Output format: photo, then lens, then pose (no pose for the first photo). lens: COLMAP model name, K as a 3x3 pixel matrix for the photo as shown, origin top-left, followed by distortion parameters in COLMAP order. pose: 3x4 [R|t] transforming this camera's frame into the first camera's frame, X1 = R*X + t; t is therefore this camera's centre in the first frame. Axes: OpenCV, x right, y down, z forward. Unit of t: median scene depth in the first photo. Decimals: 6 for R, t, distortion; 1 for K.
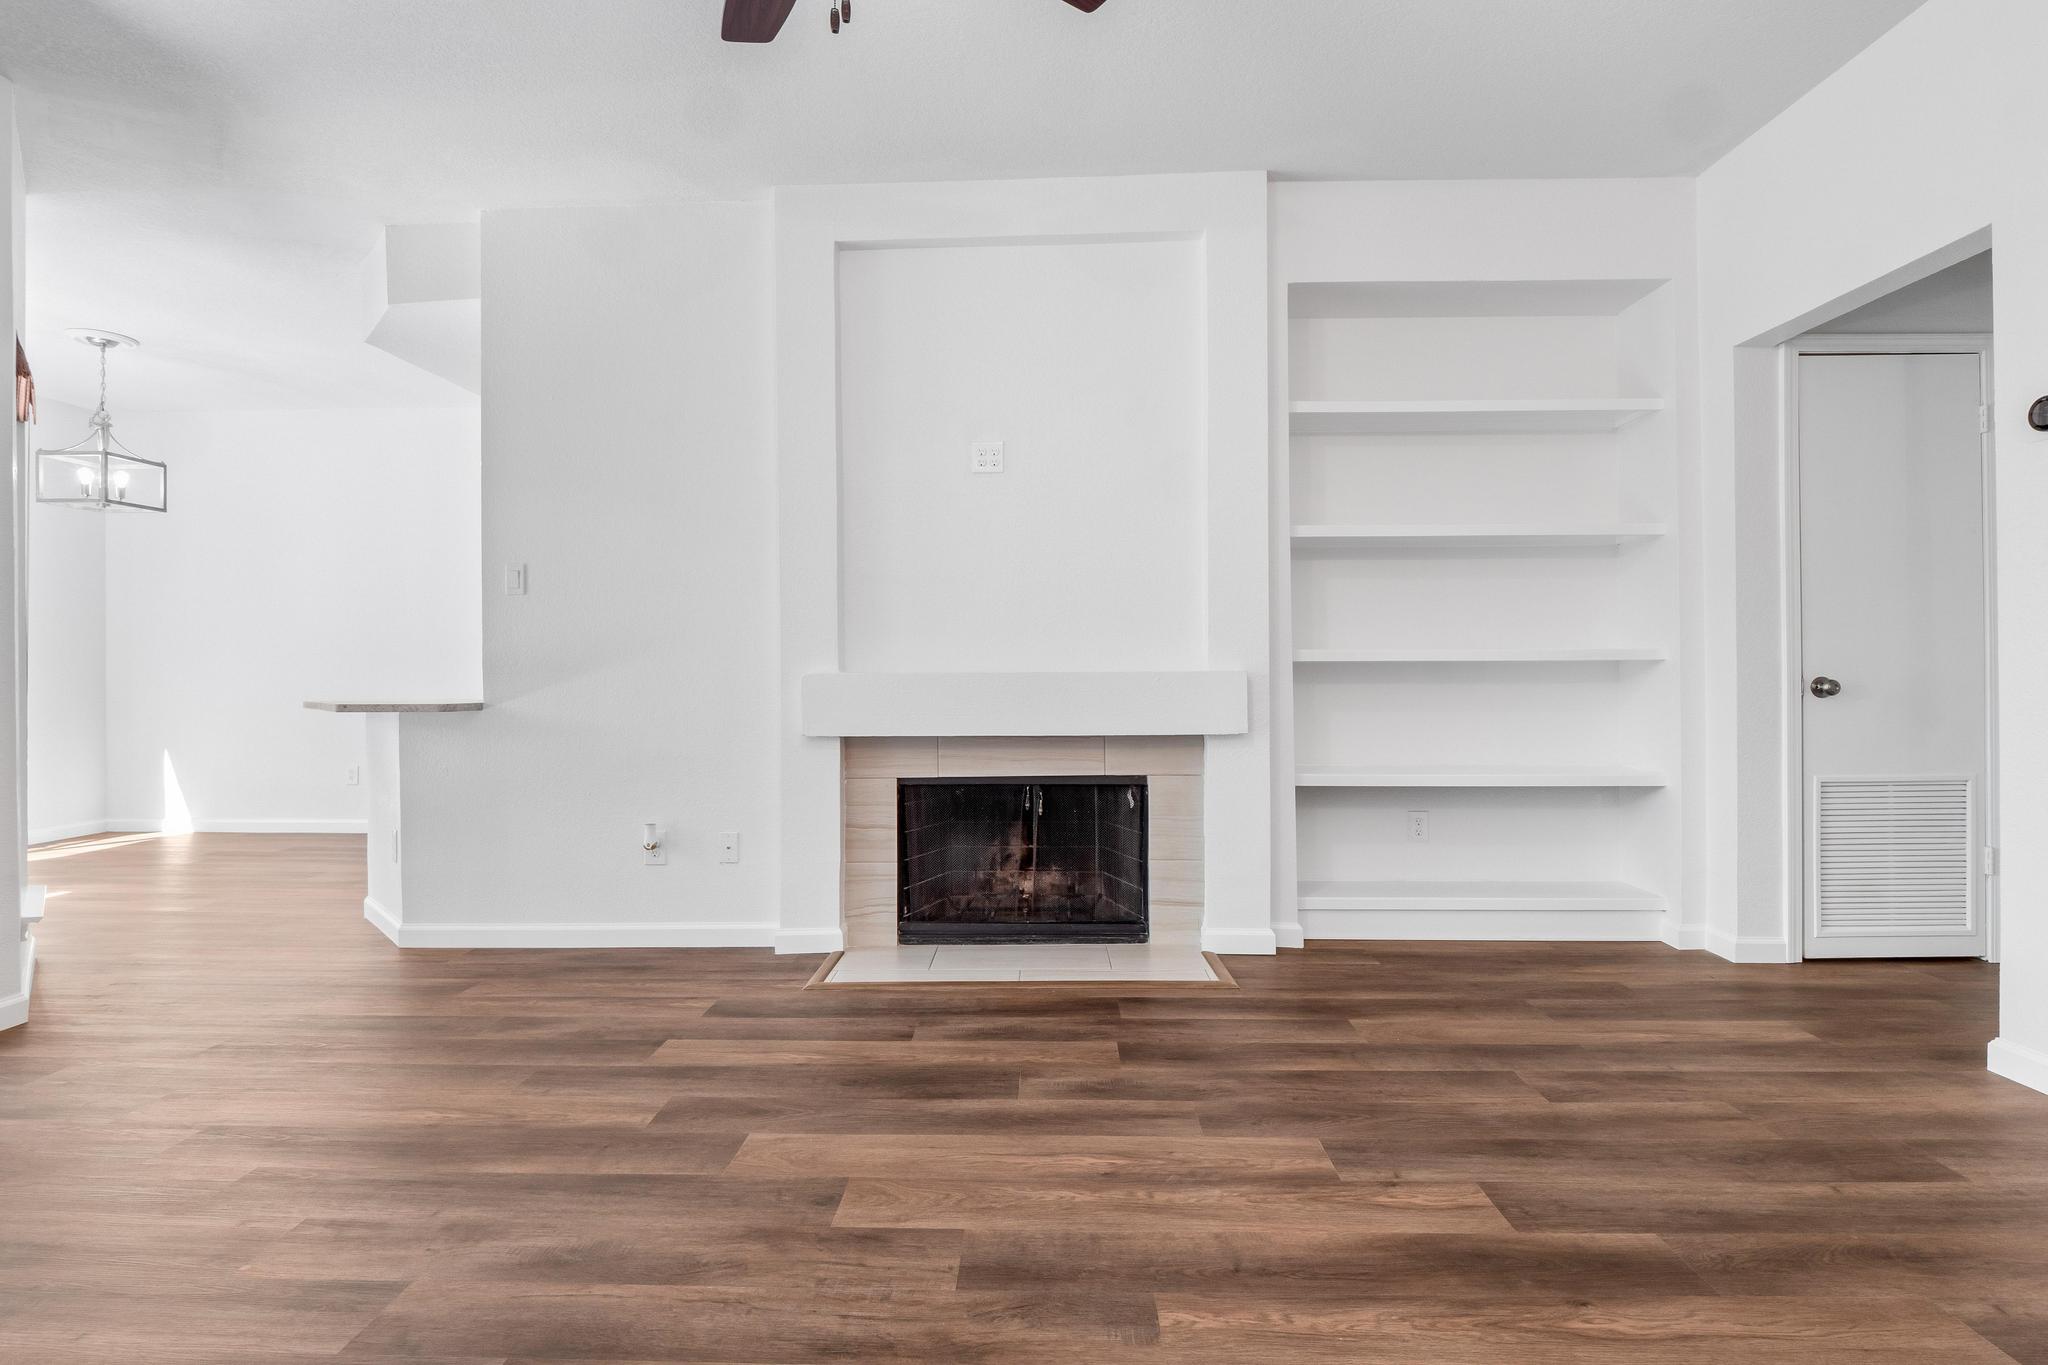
lens RADIAL K [[1004.3, 0, 1025.8], [0, 1004.3, 680.8], [0, 0, 1]] dist [-0.015685, -0.002275]
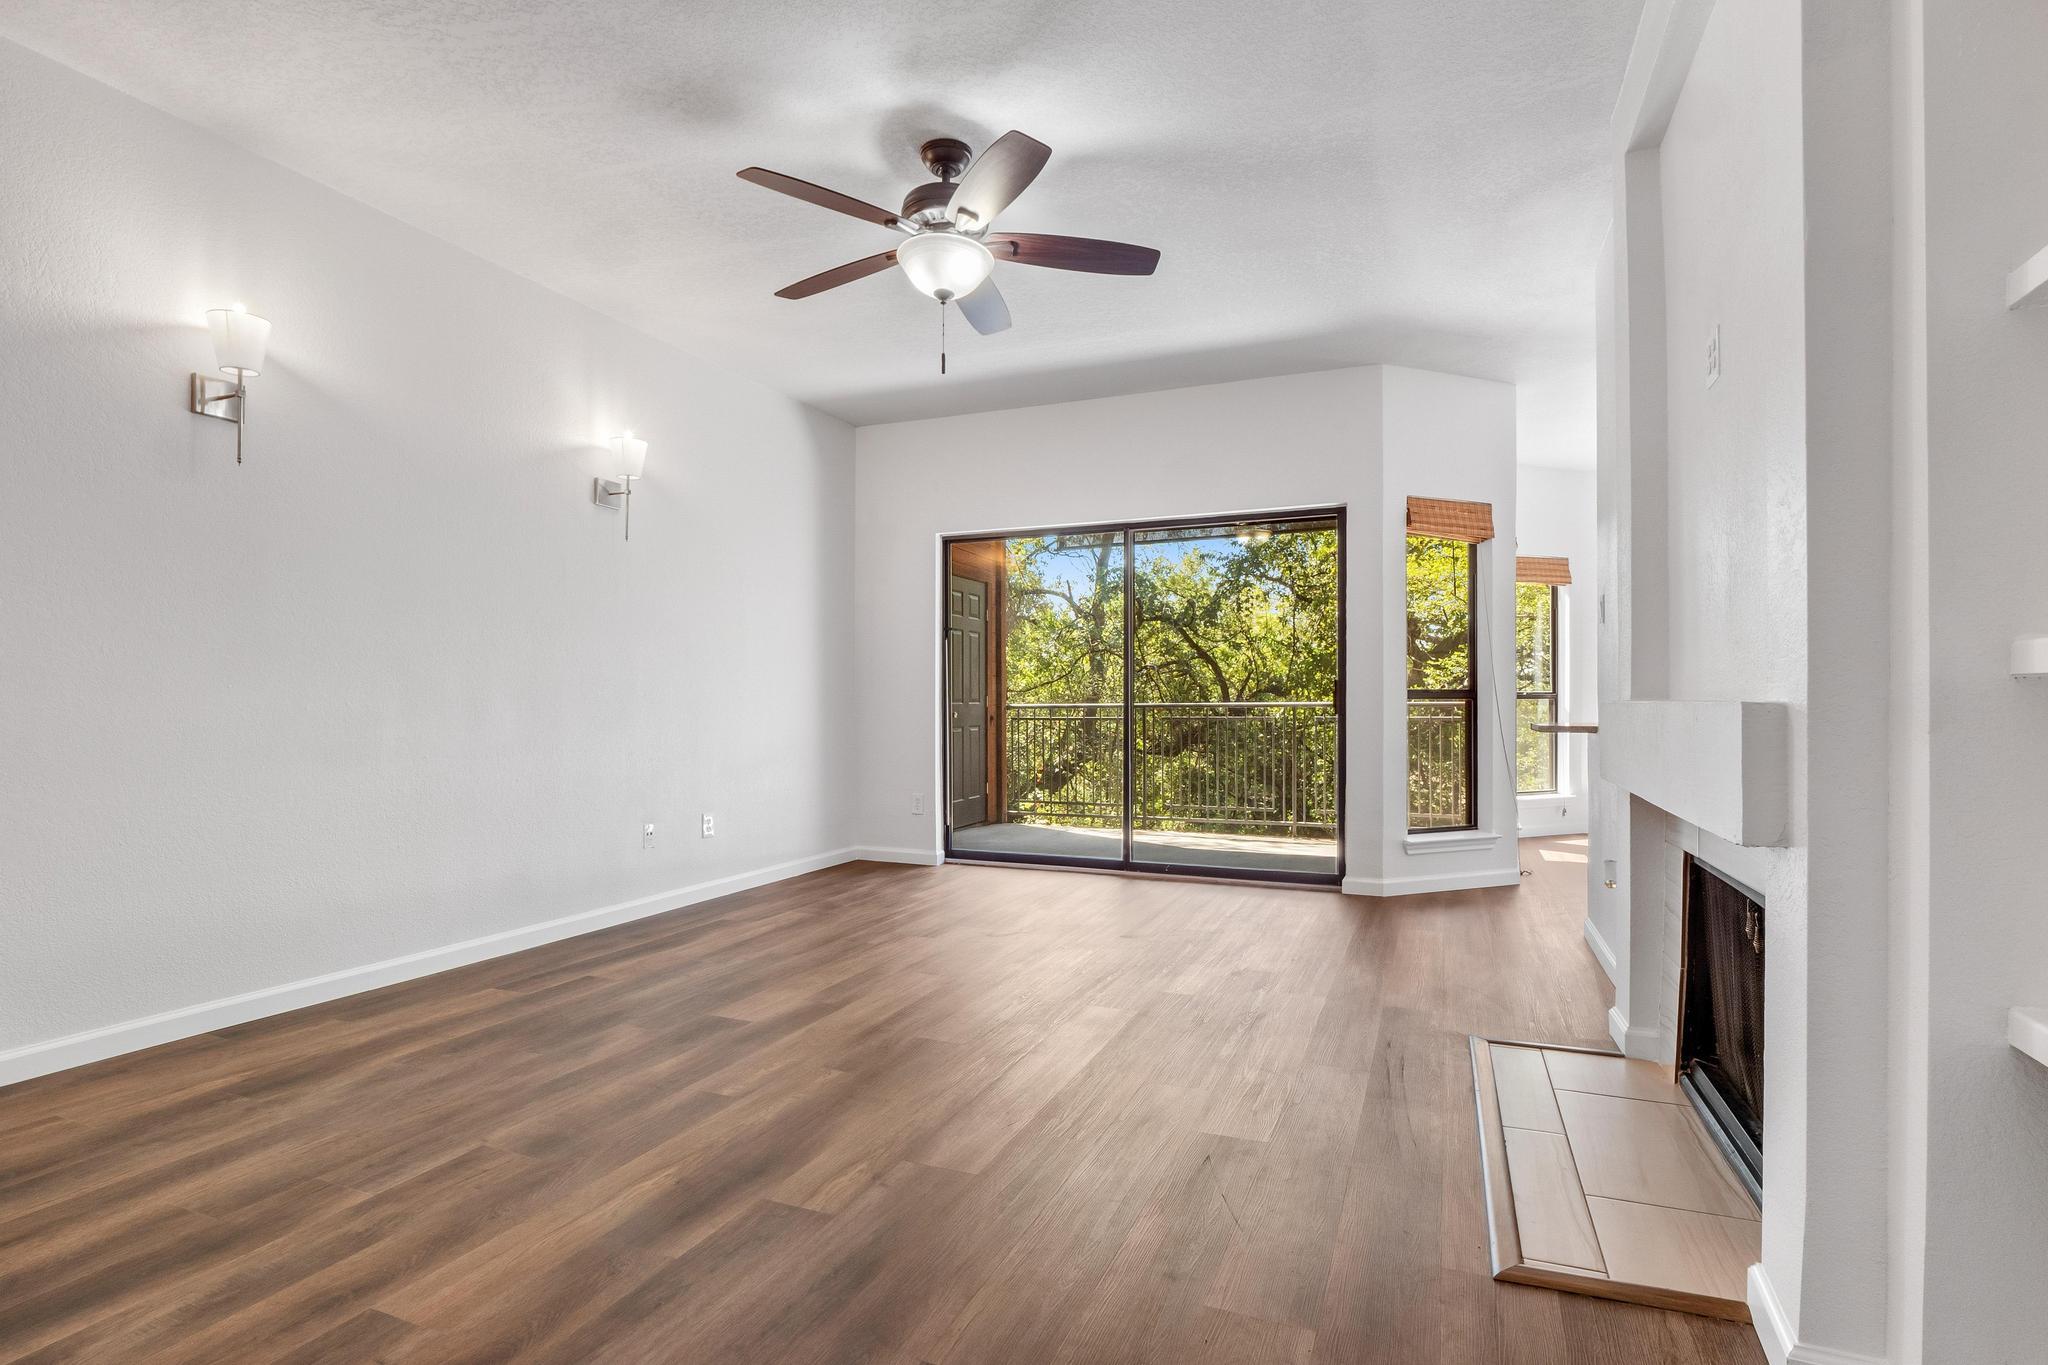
lens RADIAL K [[1004.3, 0, 1025.3], [0, 1004.3, 689.1], [0, 0, 1]] dist [-0.015685, -0.002275]
pose [[-0.358589, -0.004704, -0.933484, 1.420774], [-0.000795, 0.999988, -0.004734, -0.026353], [0.933495, -0.000956, -0.358589, 1.649097]]
